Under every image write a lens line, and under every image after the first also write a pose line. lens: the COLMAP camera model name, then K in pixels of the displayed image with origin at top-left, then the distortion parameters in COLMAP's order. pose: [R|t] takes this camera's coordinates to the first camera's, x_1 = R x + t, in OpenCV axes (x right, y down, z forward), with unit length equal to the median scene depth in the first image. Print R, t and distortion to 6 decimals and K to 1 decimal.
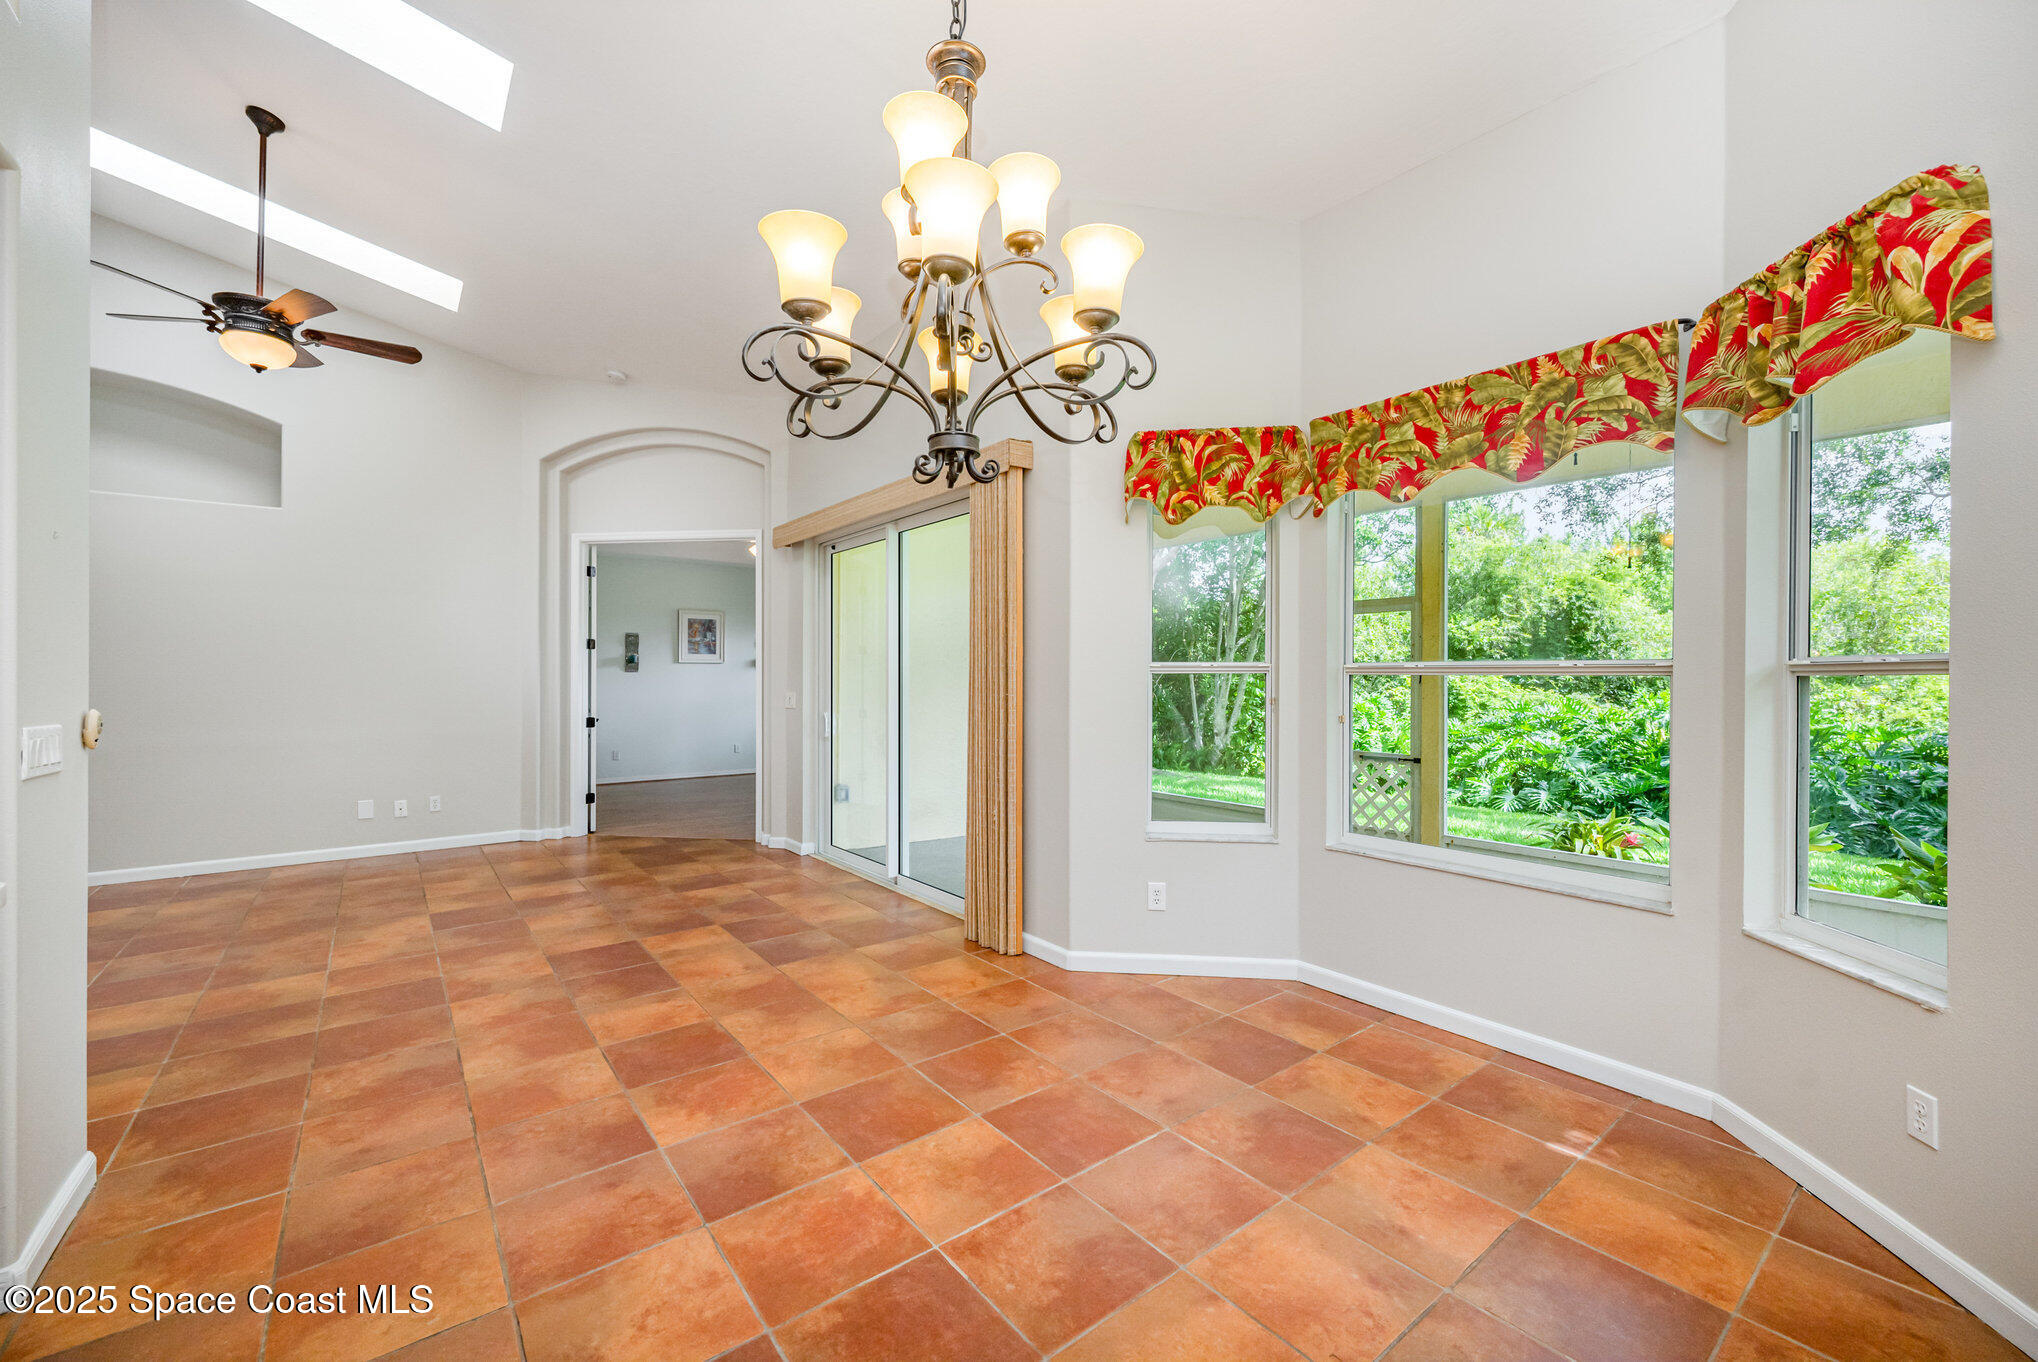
lens RADIAL K [[815.5, 0, 1026.0], [0, 815.5, 681.3], [0, 0, 1]] dist [0.001609, 0.000135]
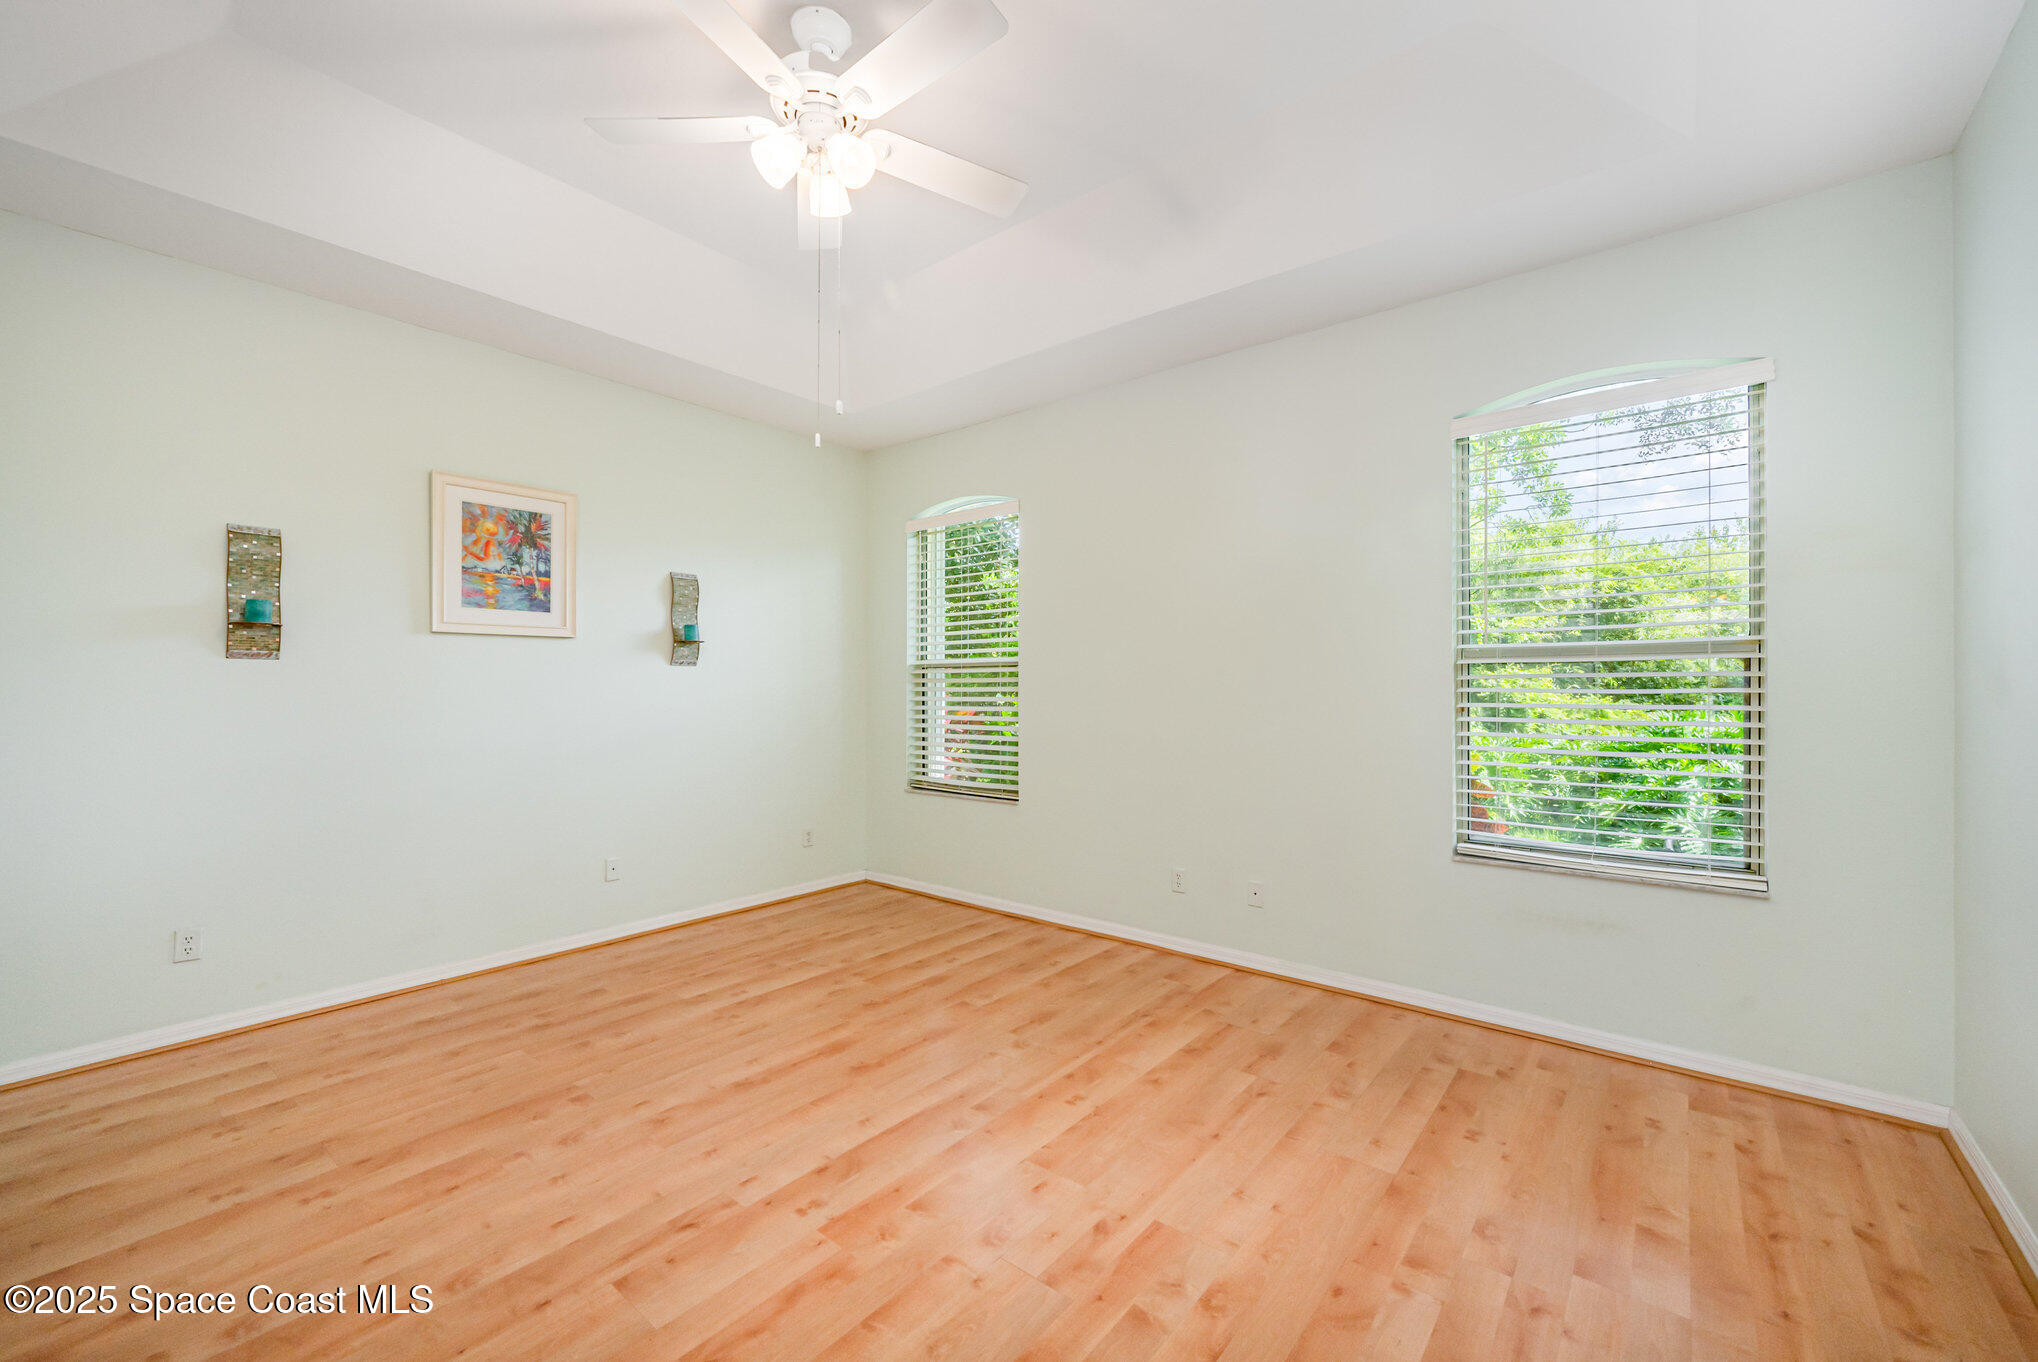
lens RADIAL K [[815.5, 0, 1016.2], [0, 815.5, 683.7], [0, 0, 1]] dist [0.001609, 0.000135]
pose [[0.976671, -0.000708, 0.214739, -0.144500], [0.002404, 0.999968, -0.007639, 0.000737], [-0.214727, 0.007977, 0.976642, 0.341252]]
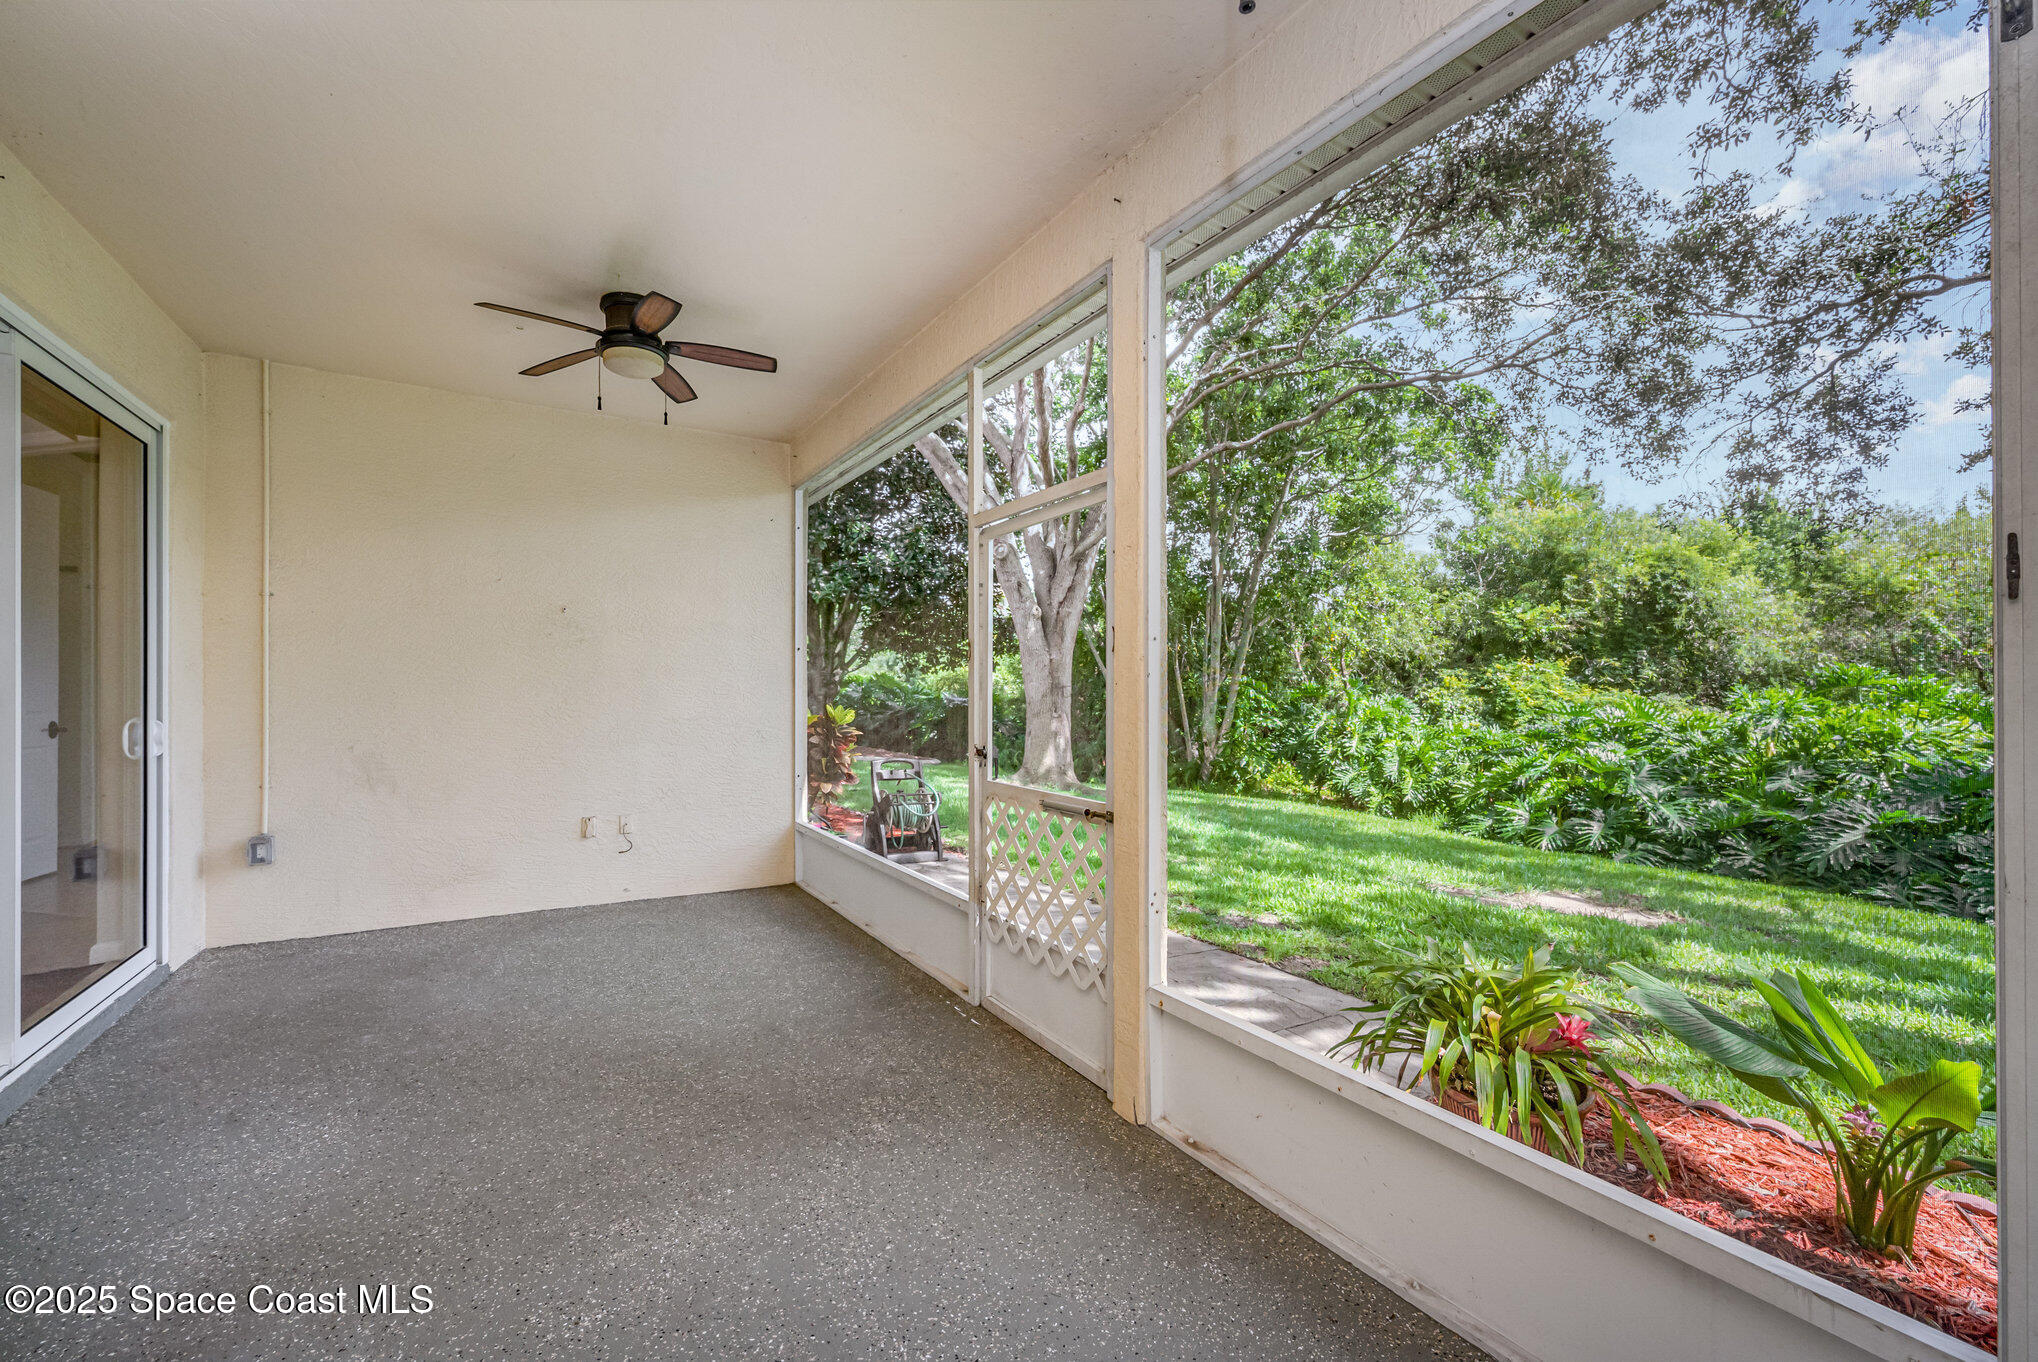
lens RADIAL K [[815.5, 0, 1014.8], [0, 815.5, 678.7], [0, 0, 1]] dist [0.001609, 0.000135]
pose [[0.994888, -0.005089, -0.100854, 0.133418], [0.003907, 0.999921, -0.011921, 0.007363], [0.100907, 0.011466, 0.994830, 0.149379]]
